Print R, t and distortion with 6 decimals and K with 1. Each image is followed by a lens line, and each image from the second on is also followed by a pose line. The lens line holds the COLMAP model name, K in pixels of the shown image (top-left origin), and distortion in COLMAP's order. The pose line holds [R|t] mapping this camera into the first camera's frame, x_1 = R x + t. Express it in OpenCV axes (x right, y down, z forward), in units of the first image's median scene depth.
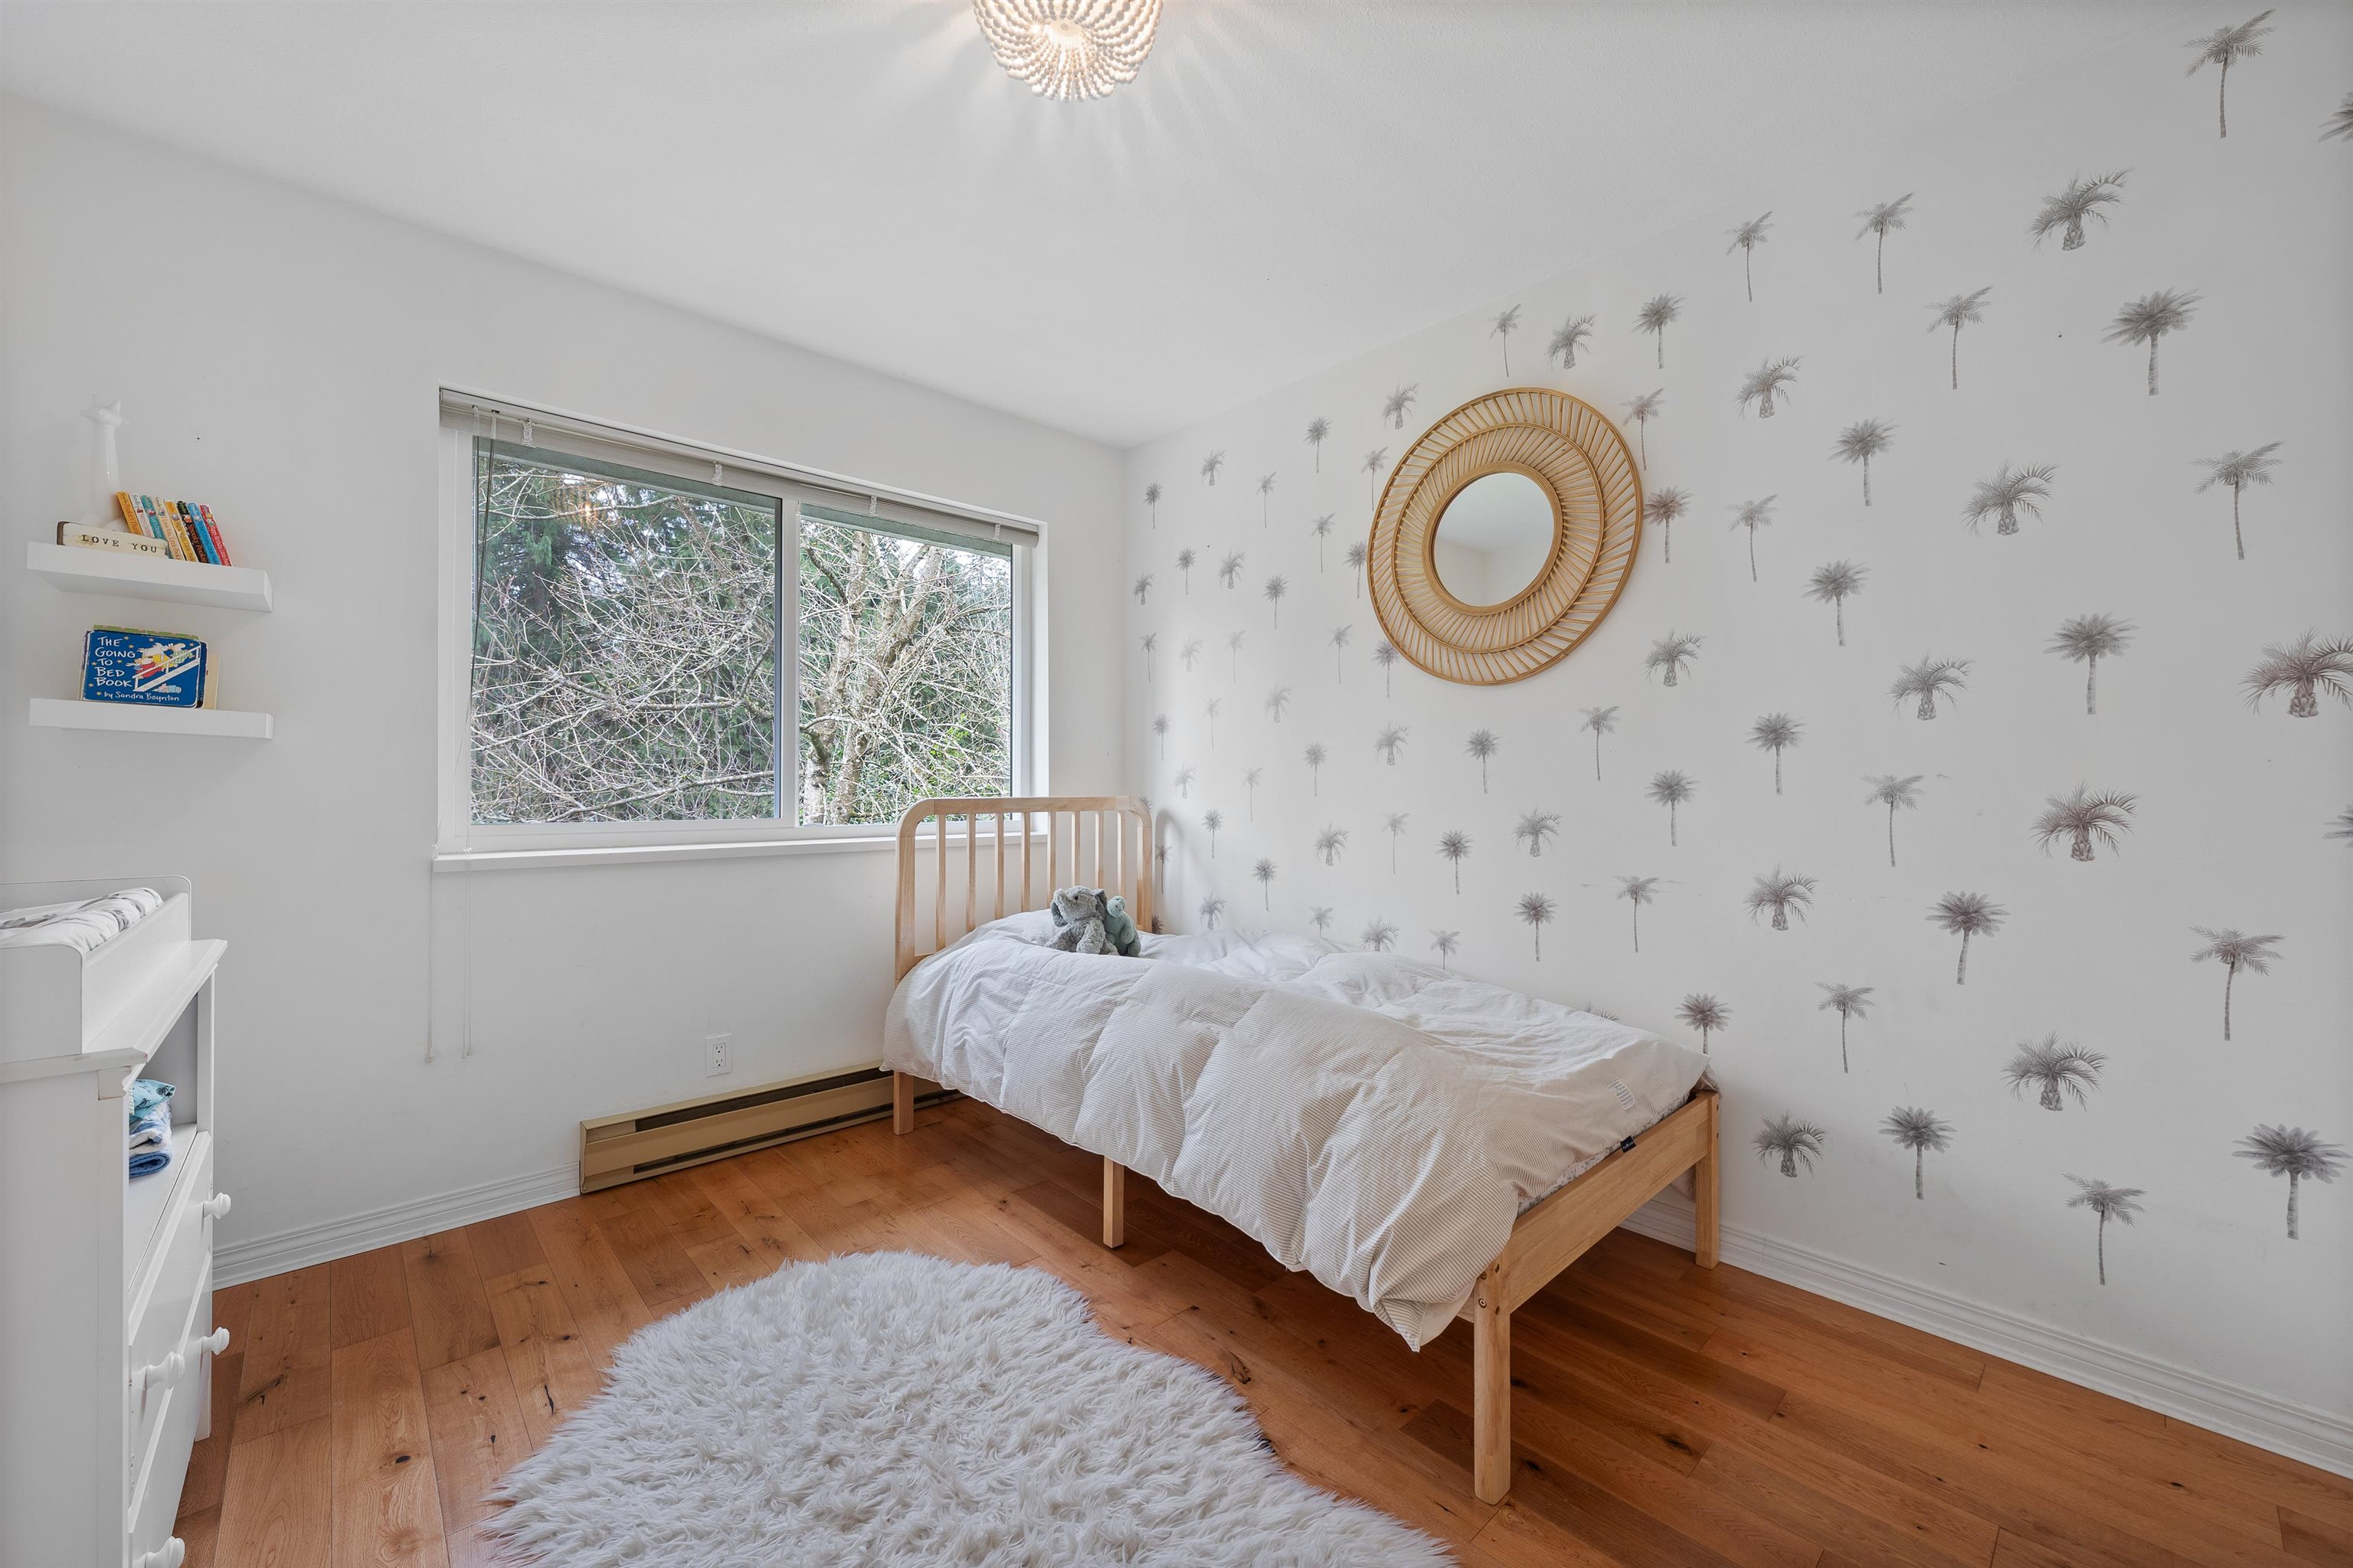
lens RADIAL K [[929.8, 0, 1177.6], [0, 929.8, 781.5], [0, 0, 1]] dist [-0.005699, 0.001322]
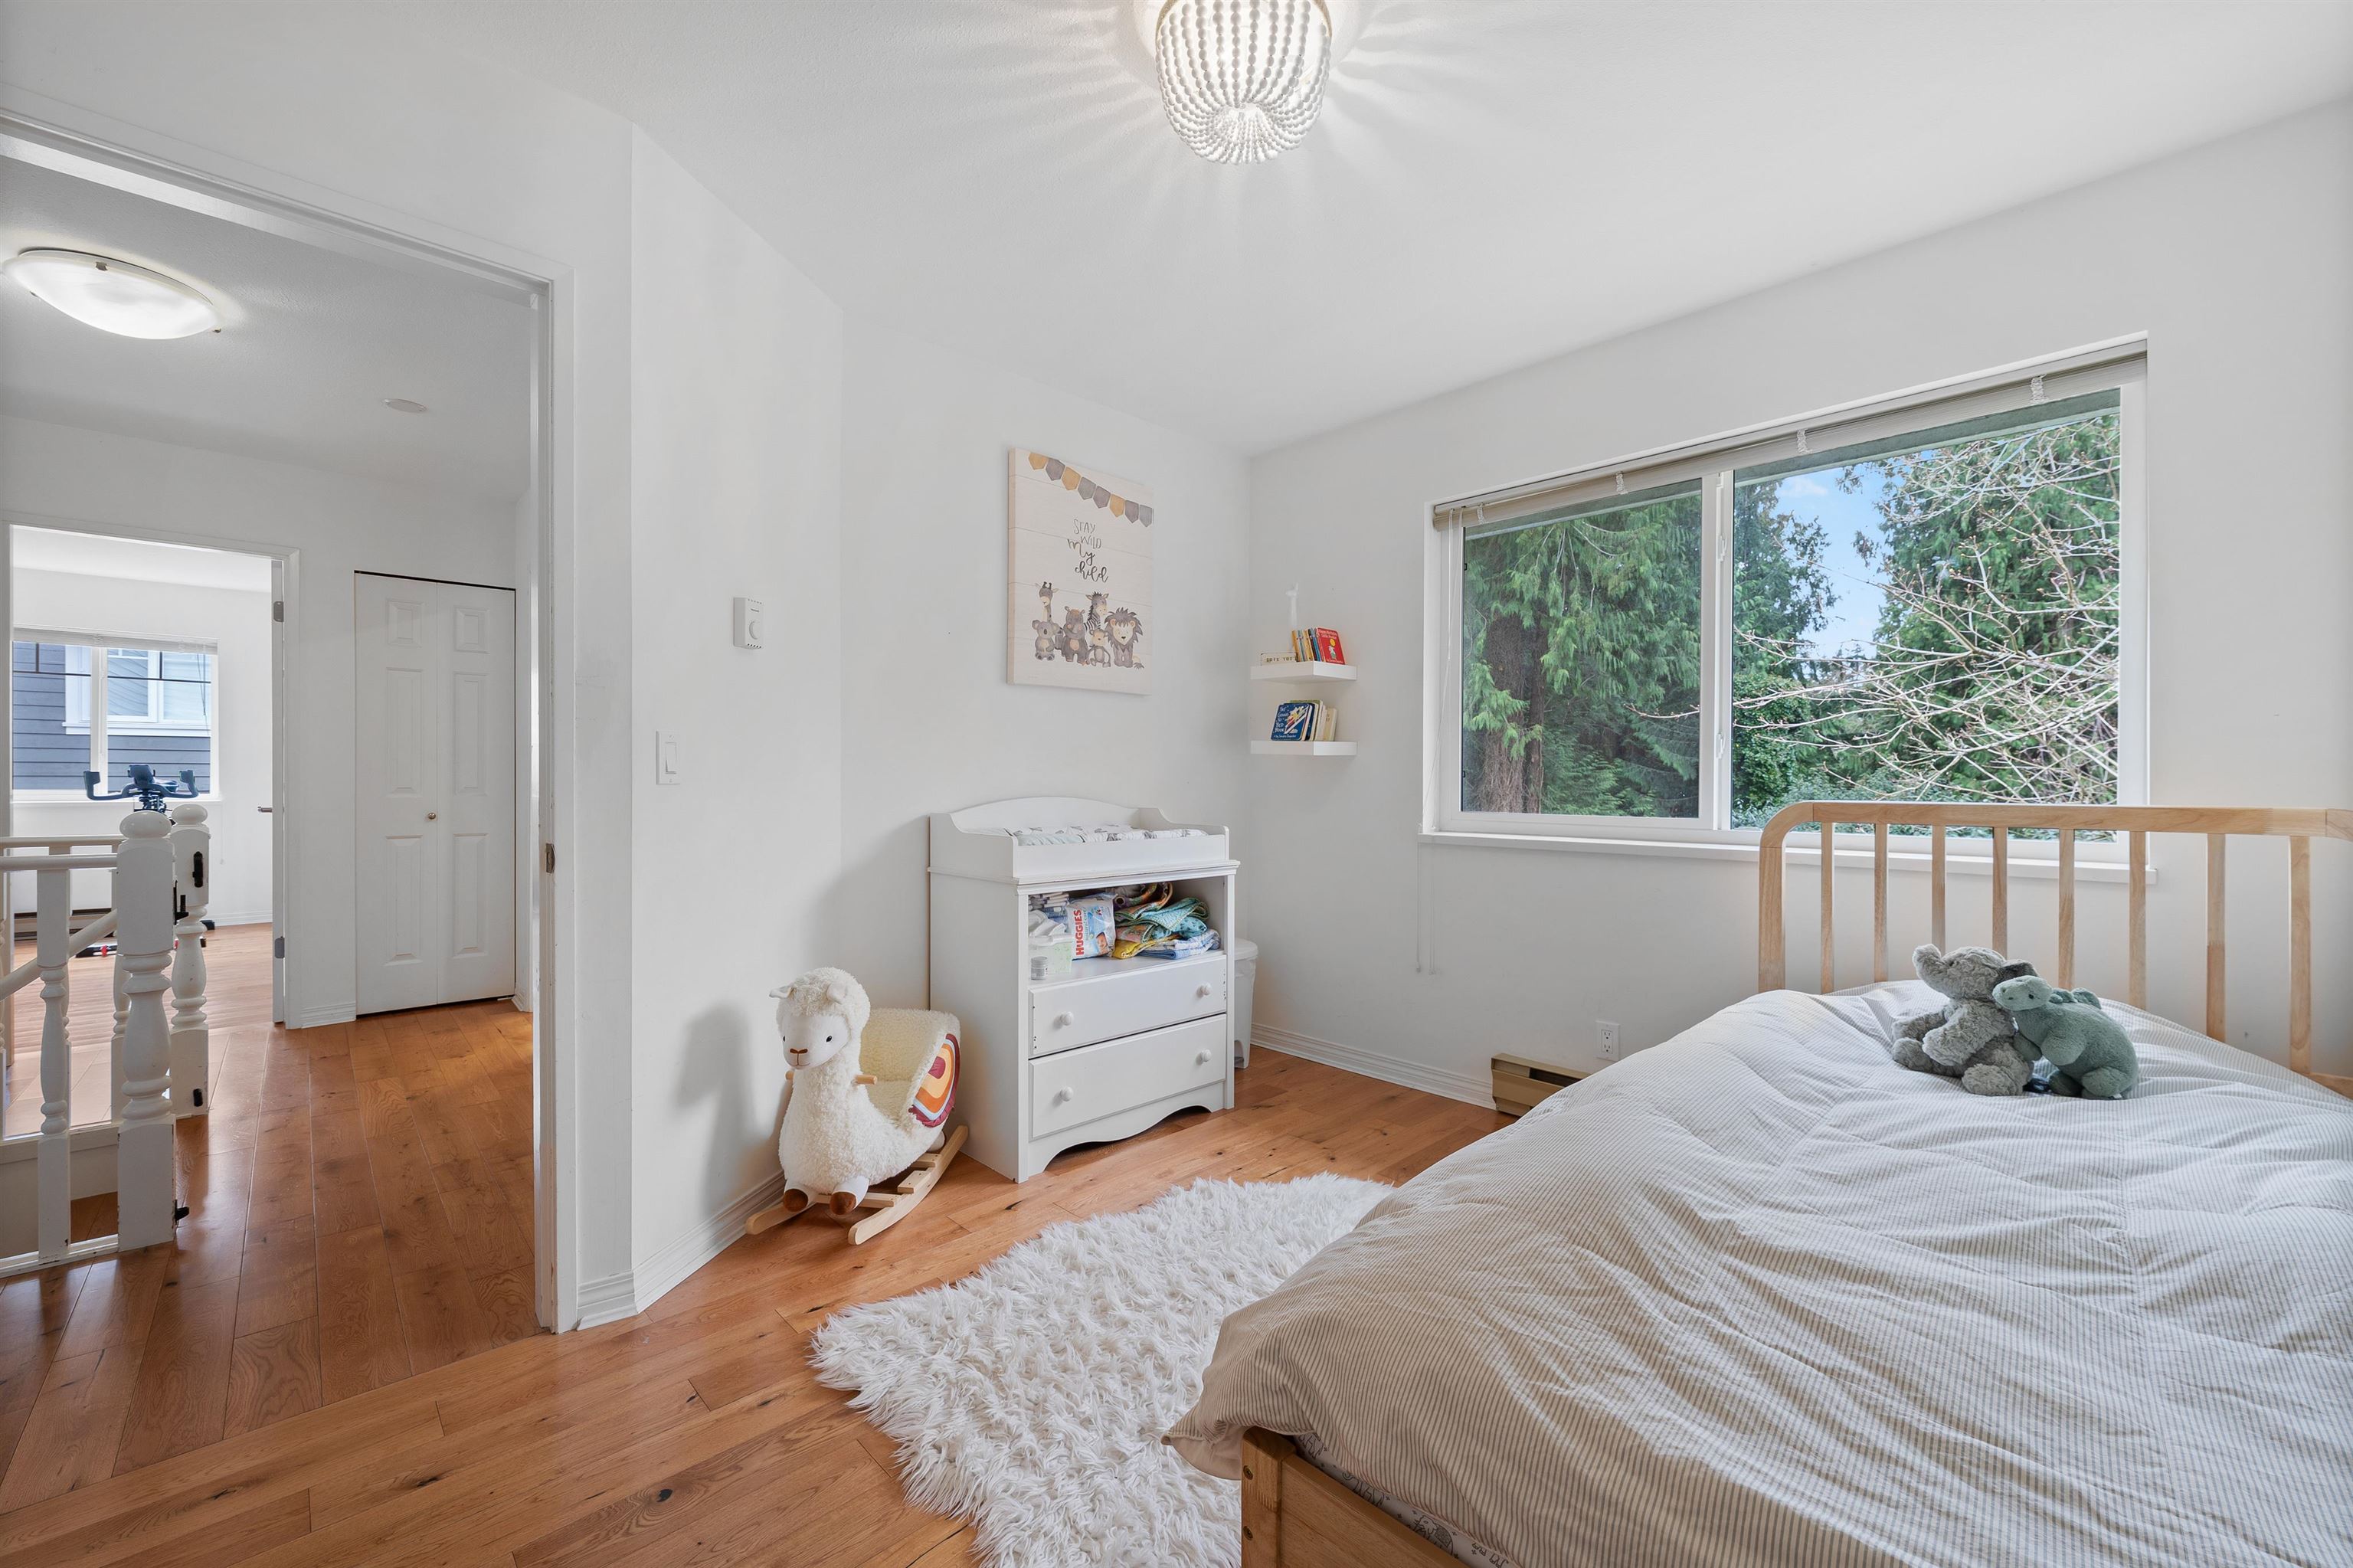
lens RADIAL K [[929.8, 0, 1166.9], [0, 929.8, 786.7], [0, 0, 1]] dist [-0.005699, 0.001322]
pose [[0.016484, 0.005787, -0.999847, 0.762764], [0.001587, 0.999982, 0.005814, 0.001008], [0.999863, -0.001683, 0.016475, 0.678163]]
